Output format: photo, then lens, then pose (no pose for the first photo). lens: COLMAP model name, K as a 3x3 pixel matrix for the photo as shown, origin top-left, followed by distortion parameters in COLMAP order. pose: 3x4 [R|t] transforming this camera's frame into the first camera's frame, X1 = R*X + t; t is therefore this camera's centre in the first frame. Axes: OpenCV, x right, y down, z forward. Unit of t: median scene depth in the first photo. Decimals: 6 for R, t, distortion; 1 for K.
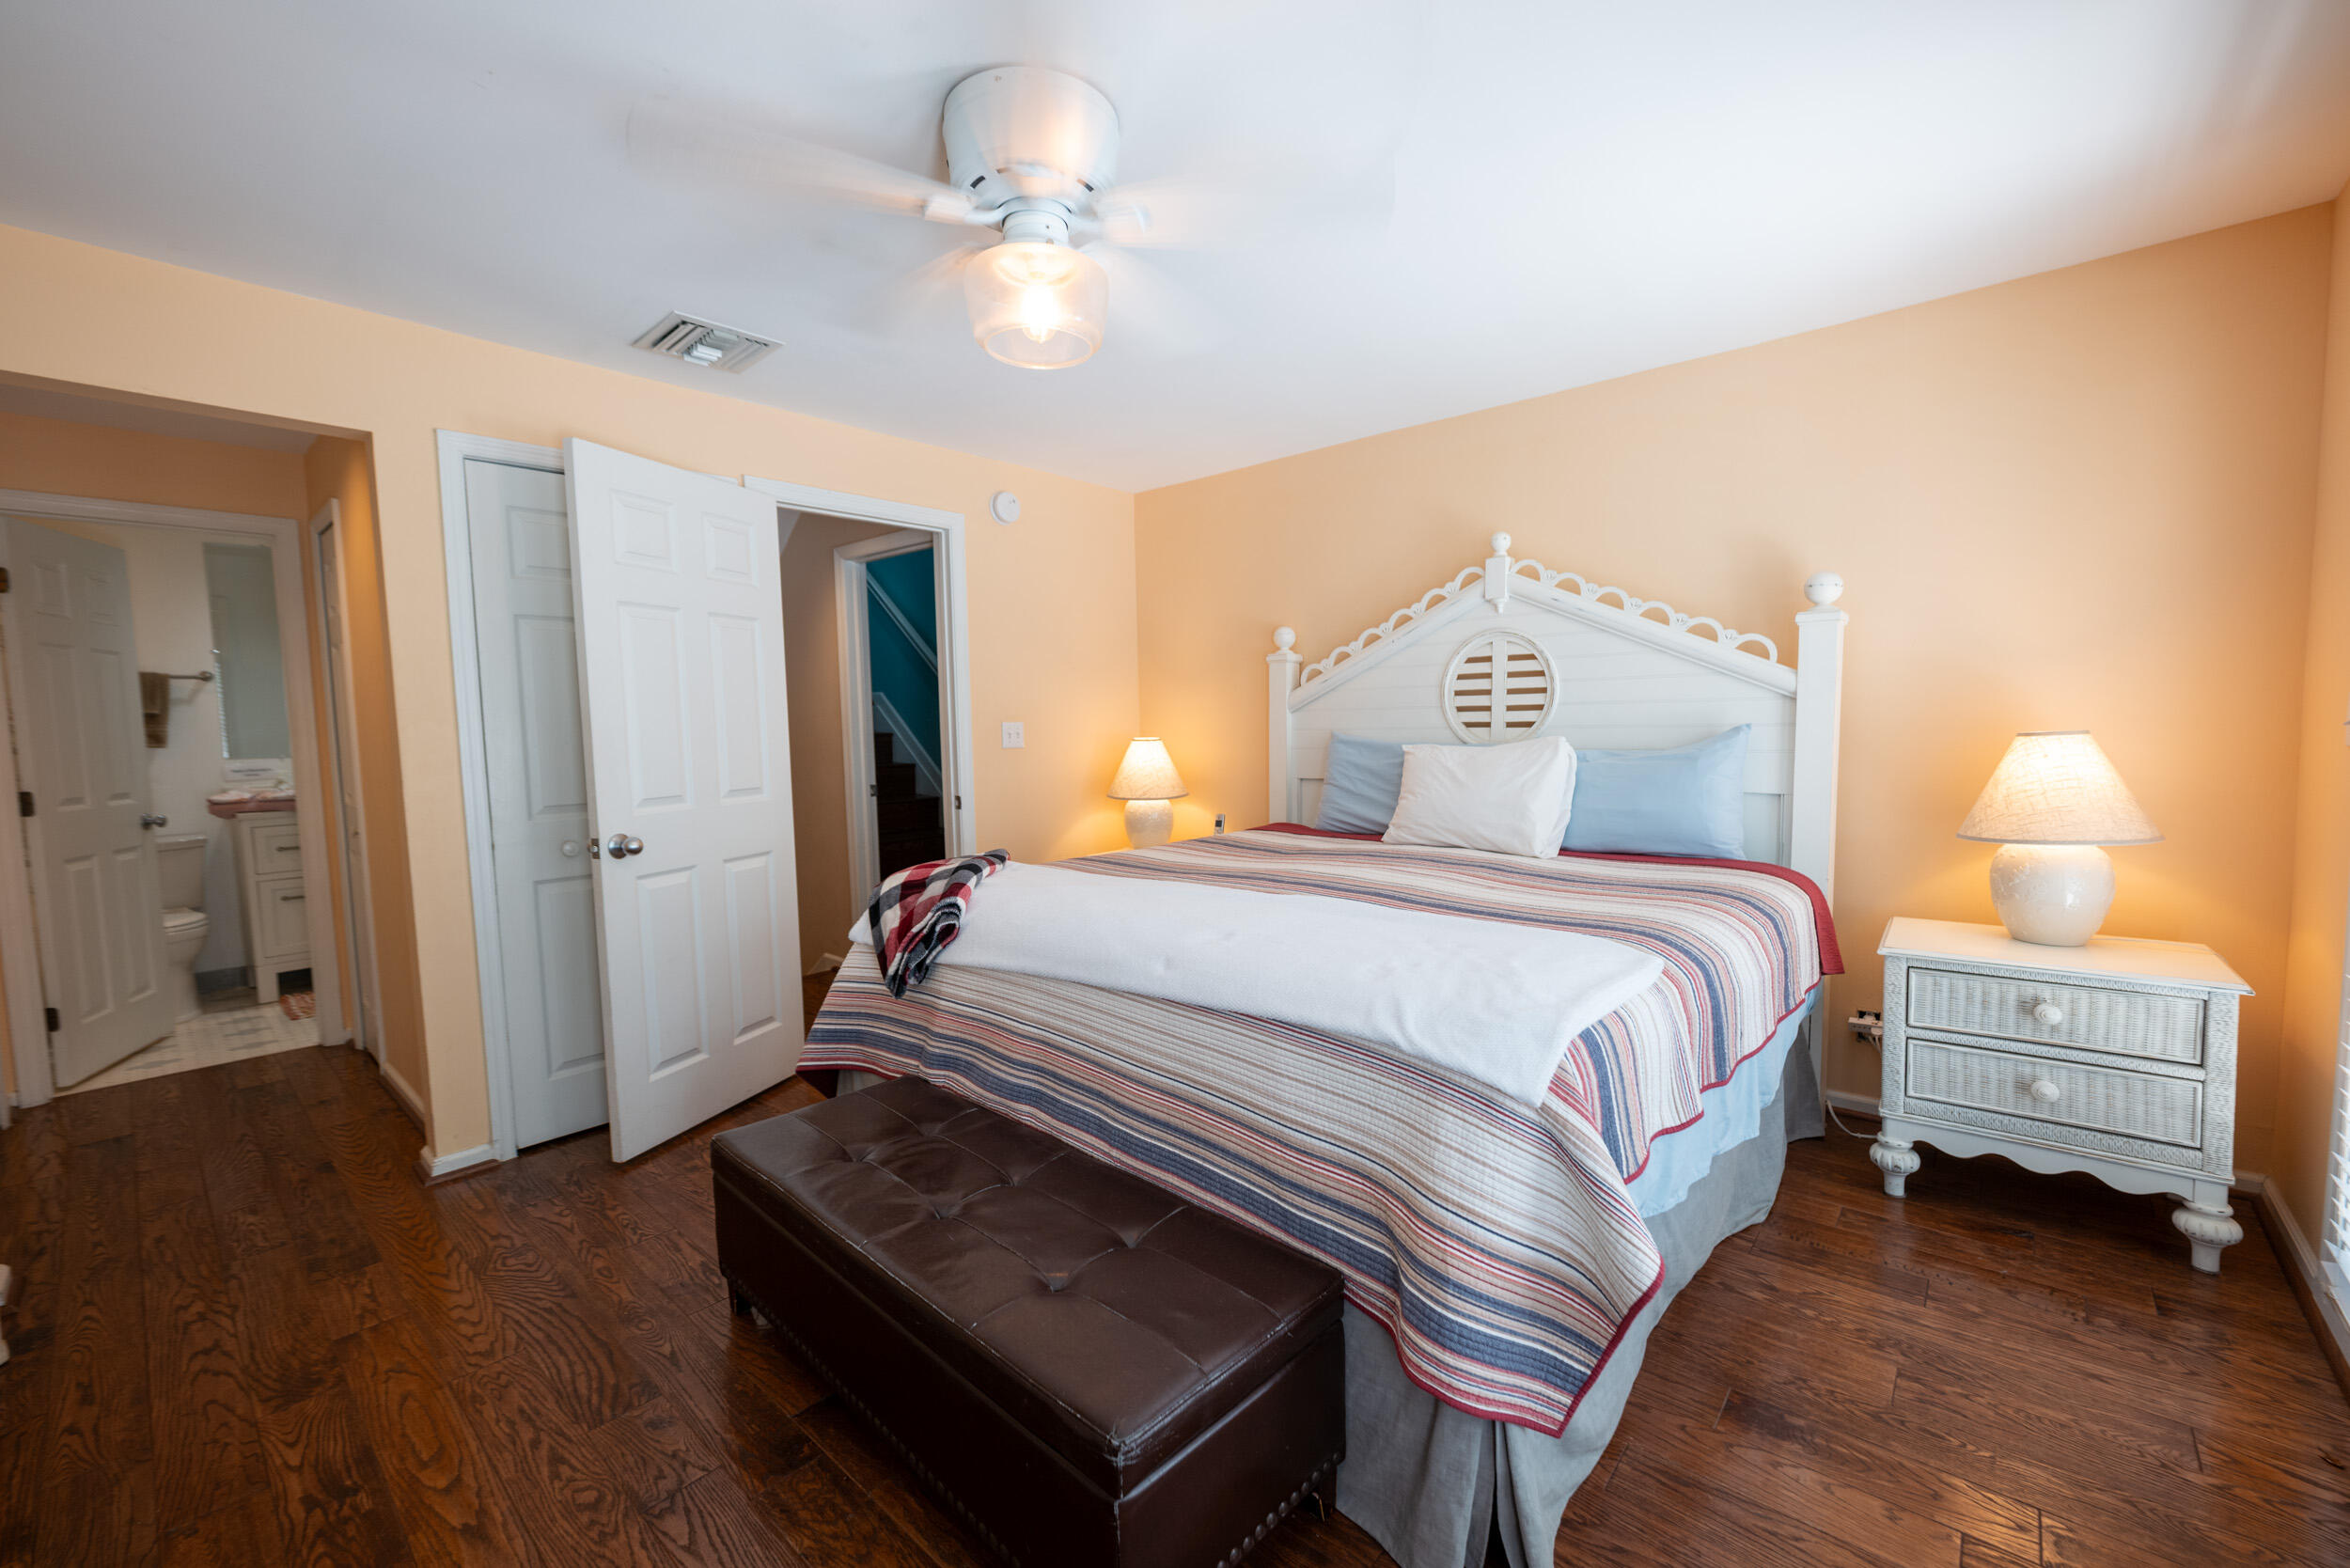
lens RADIAL K [[949.8, 0, 1182.4], [0, 949.8, 786.8], [0, 0, 1]] dist [-0.002593, 0.001148]
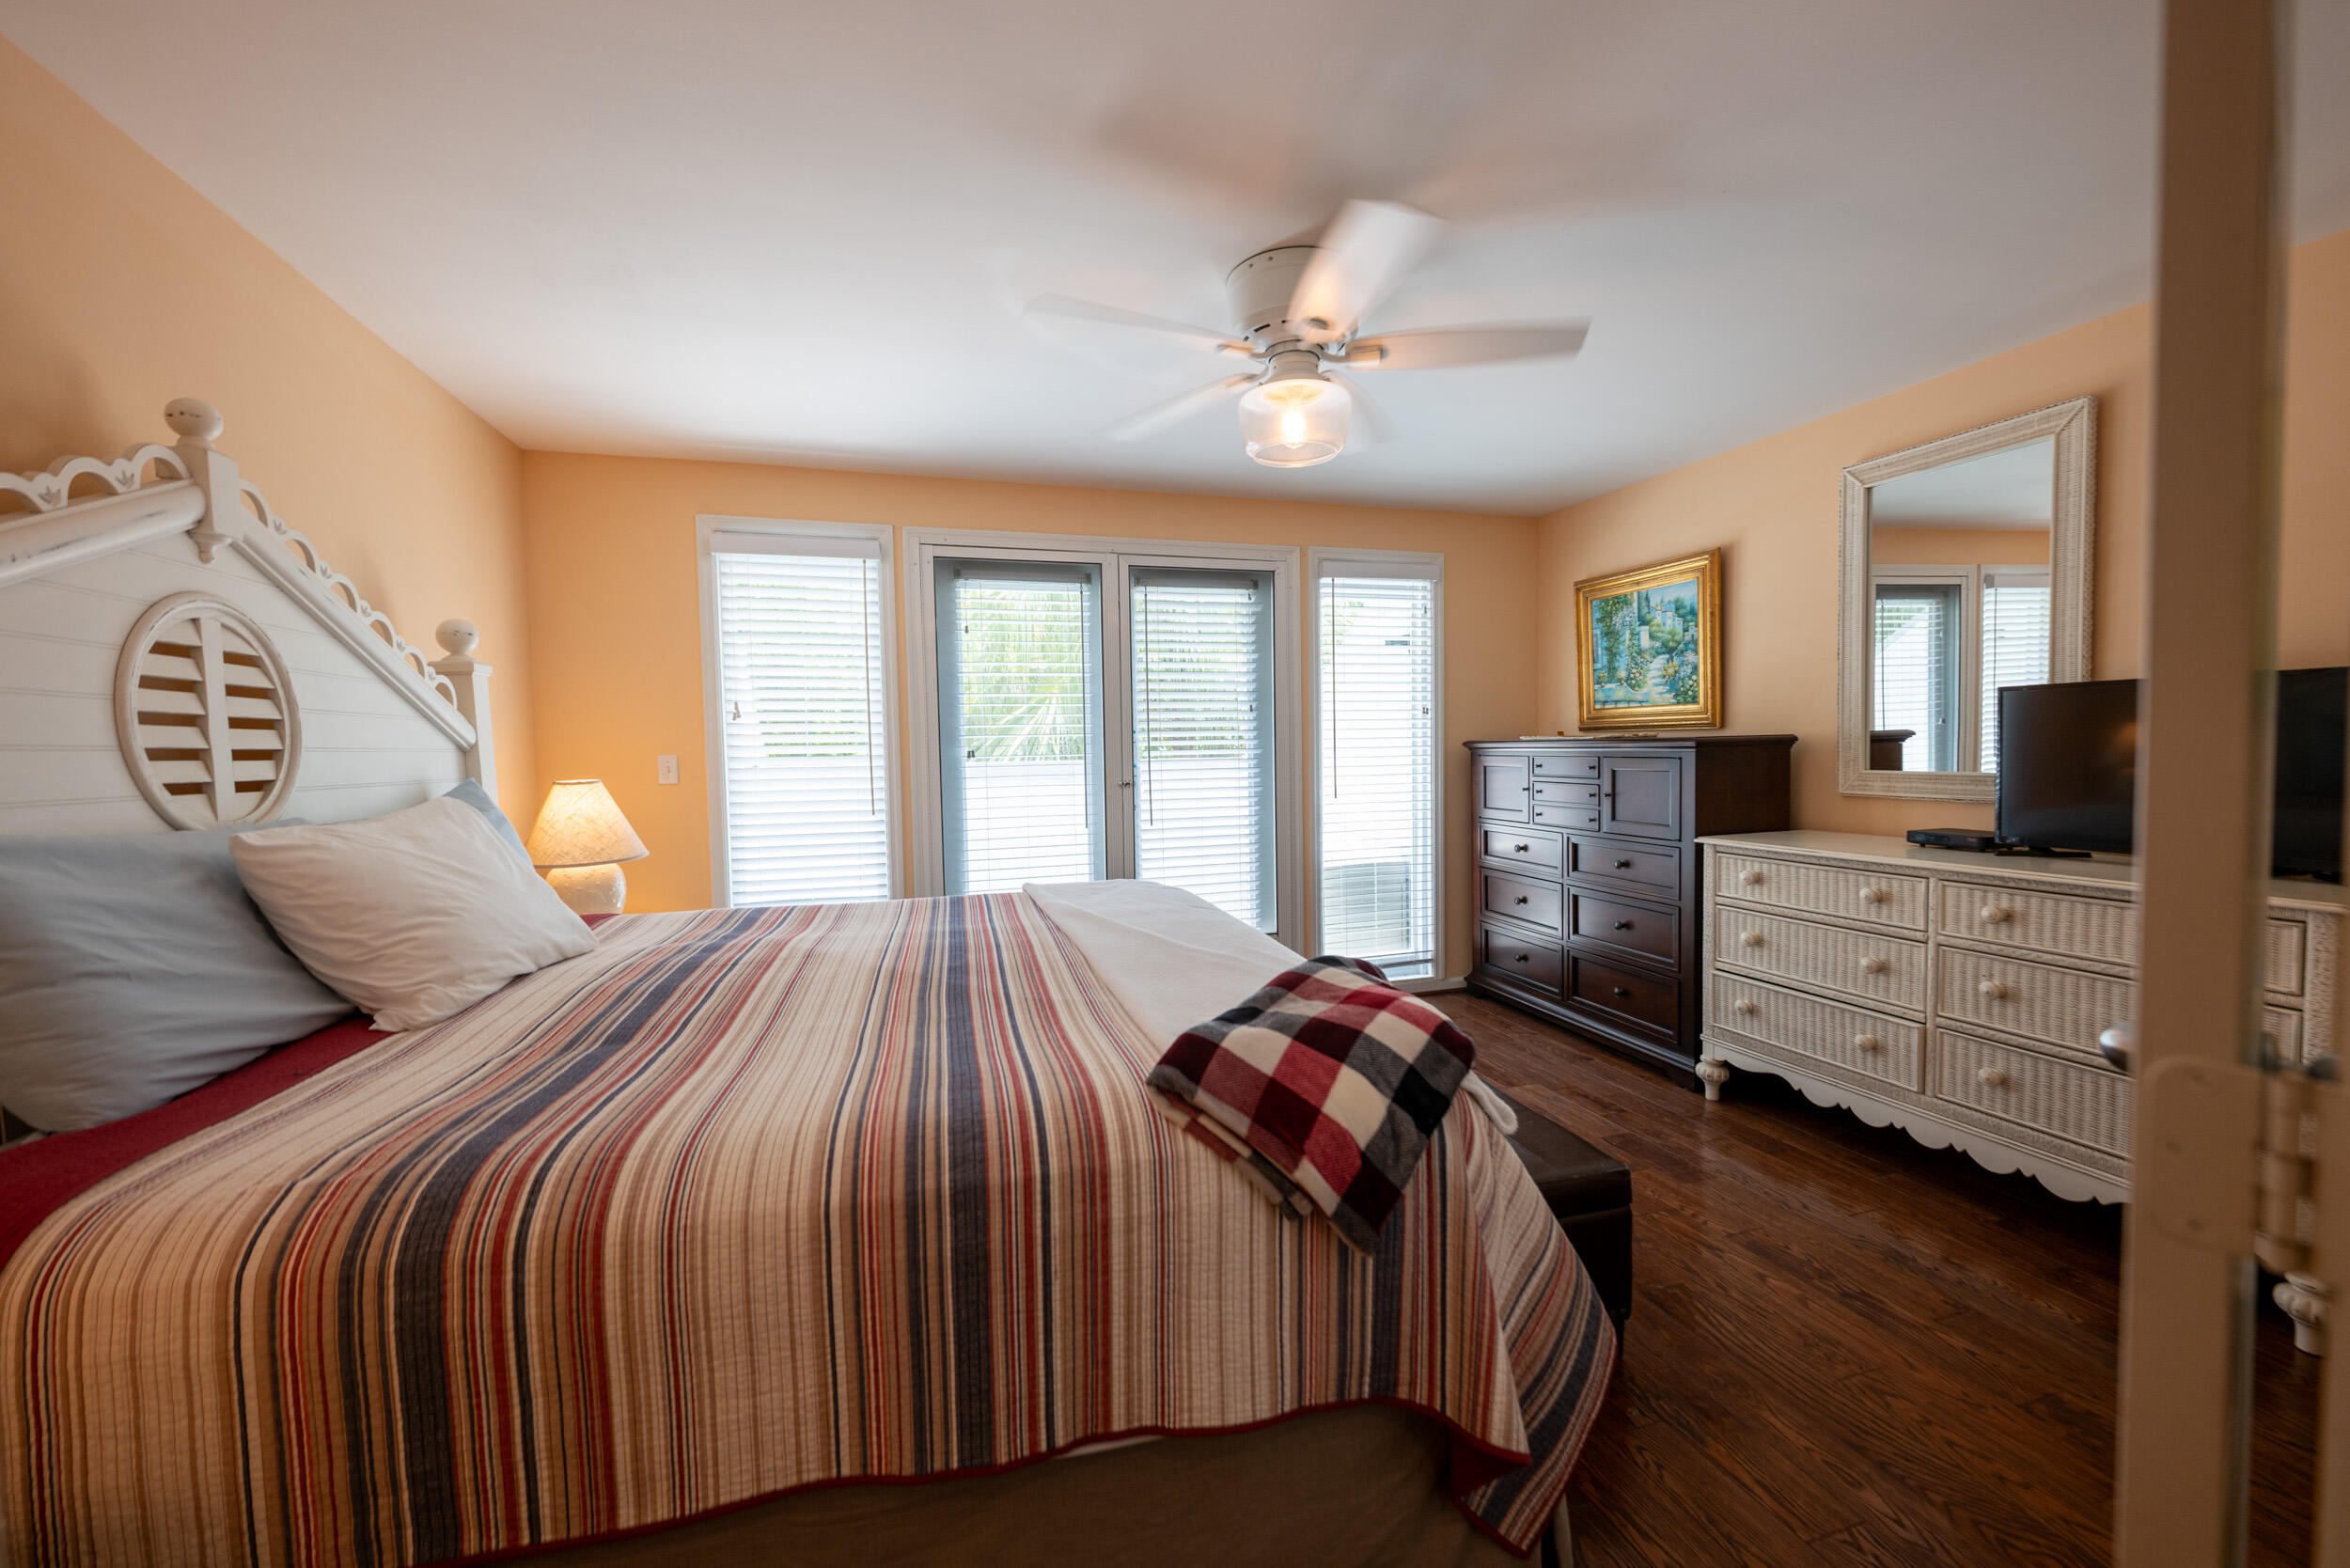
lens RADIAL K [[949.8, 0, 1184.2], [0, 949.8, 794.8], [0, 0, 1]] dist [-0.002593, 0.001148]
pose [[-0.852364, 0.009229, 0.522868, -0.364933], [0.070849, 0.992664, 0.097975, -0.075989], [-0.518127, 0.120555, -0.846765, 1.179454]]
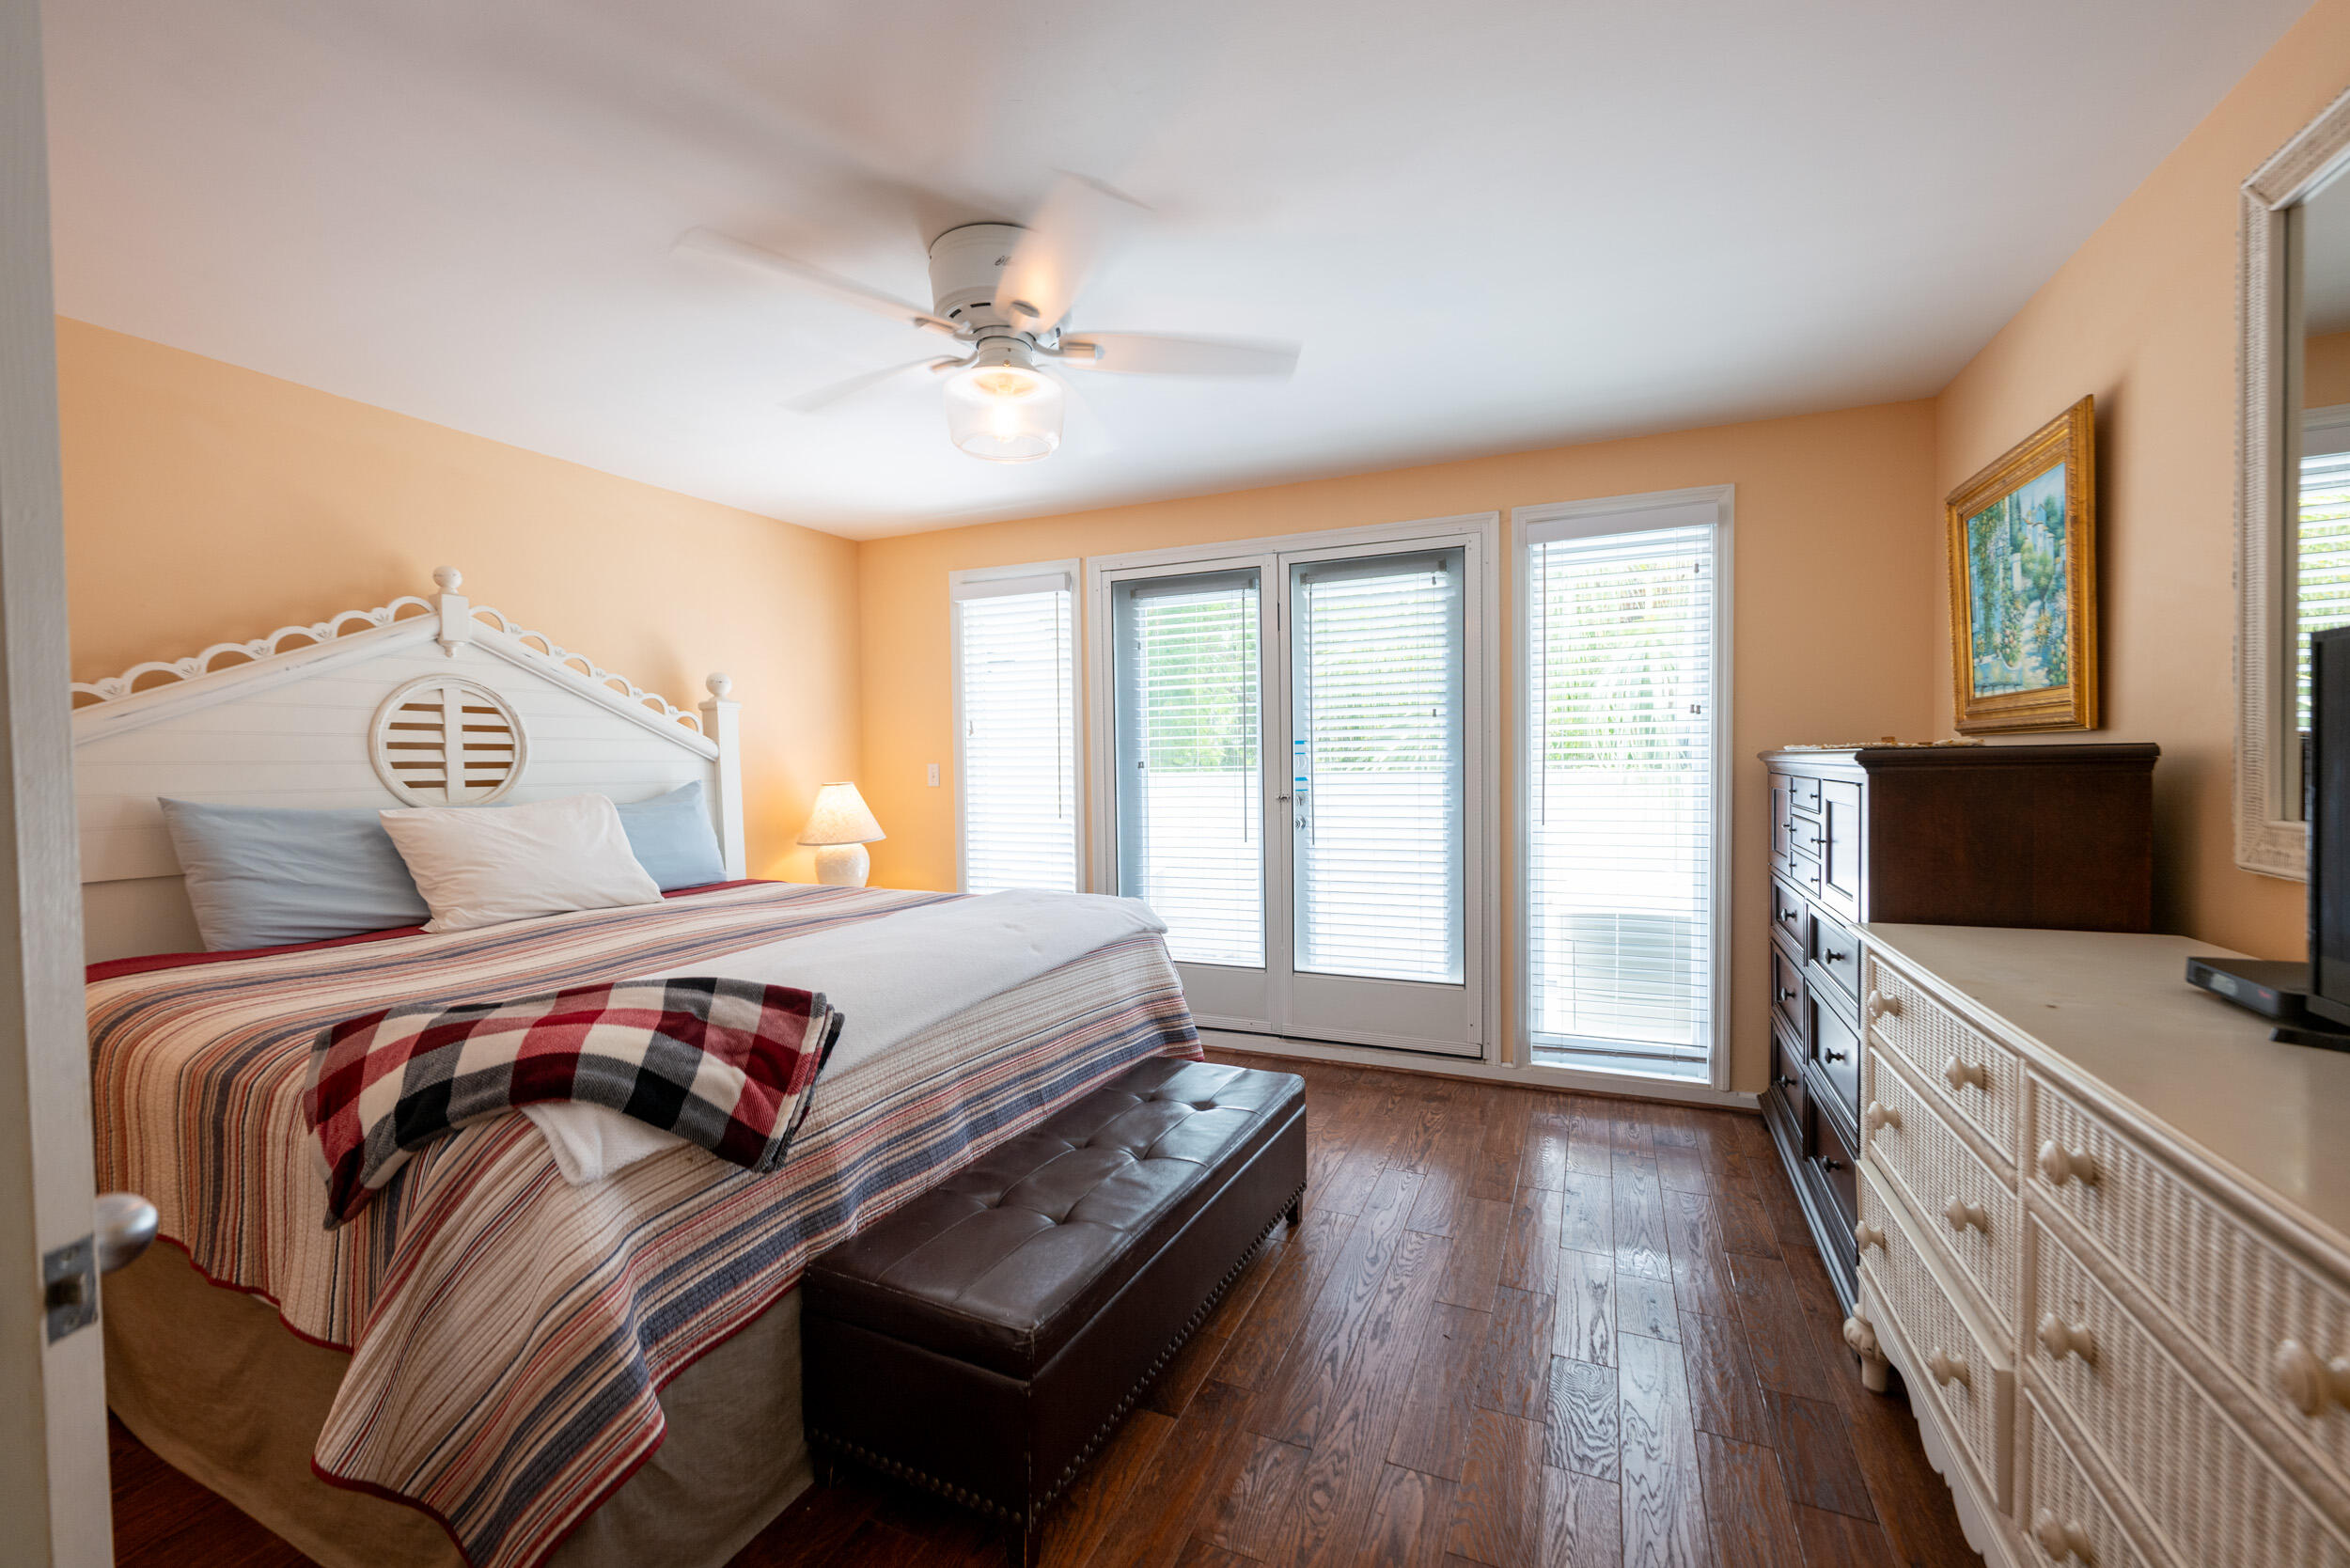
lens RADIAL K [[949.8, 0, 1187.3], [0, 949.8, 780.9], [0, 0, 1]] dist [-0.002593, 0.001148]
pose [[-0.299847, 0.004954, 0.953974, -0.717647], [0.085370, 0.996114, 0.021661, -0.029757], [-0.950160, 0.087936, -0.299105, 0.628253]]
